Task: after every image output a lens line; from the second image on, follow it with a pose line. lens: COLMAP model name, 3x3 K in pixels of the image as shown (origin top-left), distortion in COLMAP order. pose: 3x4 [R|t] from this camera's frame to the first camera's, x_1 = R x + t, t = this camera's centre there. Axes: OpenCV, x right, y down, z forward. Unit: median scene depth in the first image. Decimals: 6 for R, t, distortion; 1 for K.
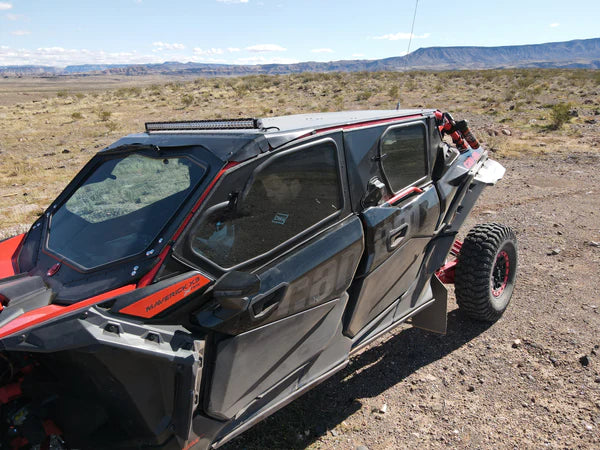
lens RADIAL K [[441.2, 0, 300.0], [0, 441.2, 225.0], [0, 0, 1]] dist [0.017011, 0.004323]
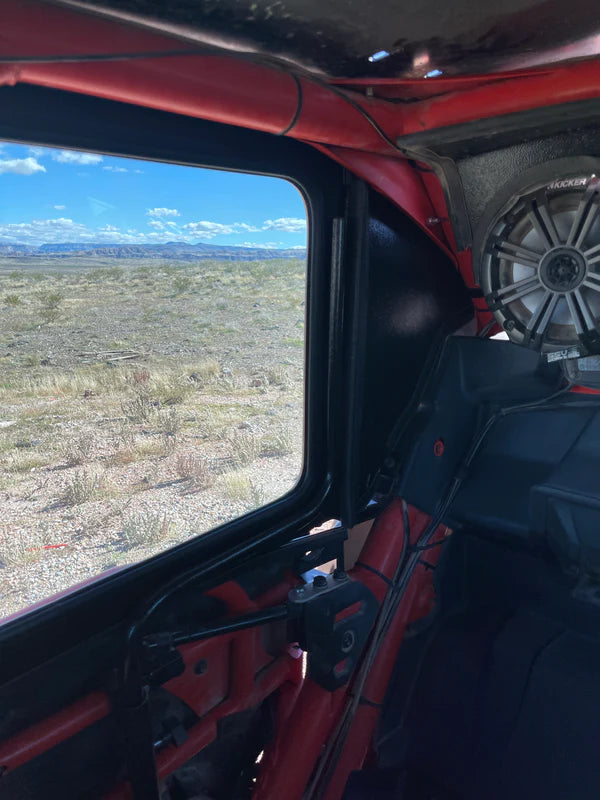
lens RADIAL K [[596.9, 0, 300.0], [0, 596.9, 400.0], [0, 0, 1]] dist [0.013128, -0.001397]
pose [[0.996852, 0.045913, -0.064633, -0.056579], [-0.052525, 0.993123, -0.104635, -0.182323], [0.059385, 0.107700, 0.992408, 1.035782]]
